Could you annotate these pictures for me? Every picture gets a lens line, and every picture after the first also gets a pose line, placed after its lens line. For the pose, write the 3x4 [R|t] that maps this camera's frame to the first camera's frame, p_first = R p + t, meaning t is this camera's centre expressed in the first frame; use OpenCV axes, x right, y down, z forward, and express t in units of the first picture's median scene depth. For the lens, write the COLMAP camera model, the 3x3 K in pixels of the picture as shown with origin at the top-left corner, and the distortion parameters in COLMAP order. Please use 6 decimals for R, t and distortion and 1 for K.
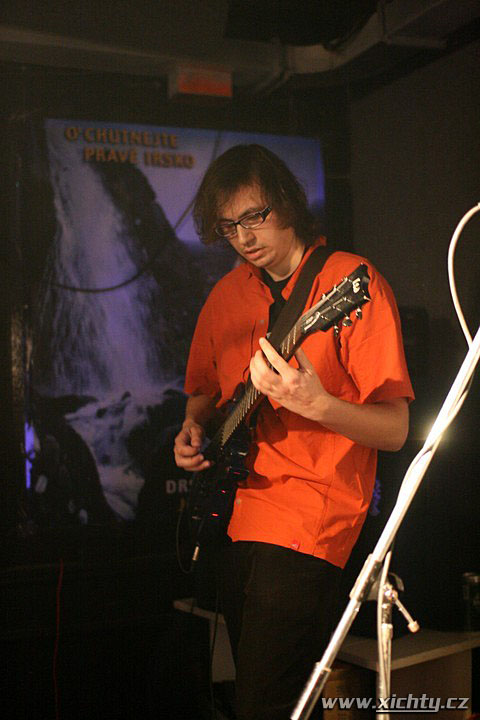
lens RADIAL K [[902.6, 0, 239.4], [0, 902.6, 374.2], [0, 0, 1]] dist [-0.085249, -0.017657]
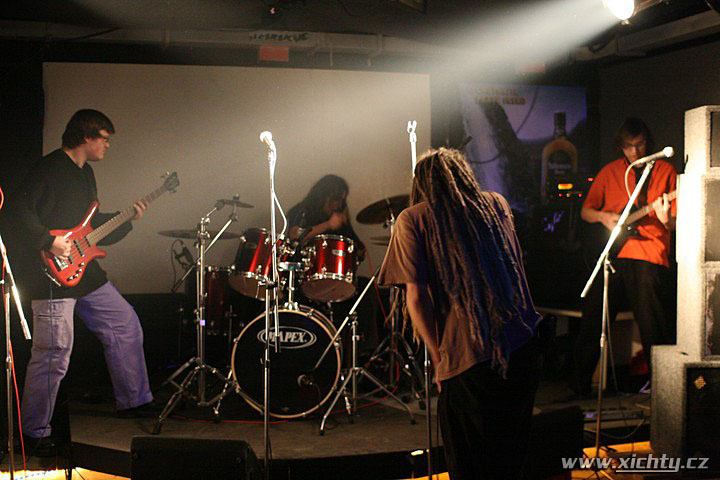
lens RADIAL K [[1026.1, 0, 360.0], [0, 1026.1, 240.0], [0, 0, 1]] dist [-0.159815, 0.178182]
pose [[0.994978, 0.026771, -0.096445, -0.206131], [-0.021621, 0.998304, 0.054051, -0.033031], [0.097728, -0.051694, 0.993870, -1.496973]]
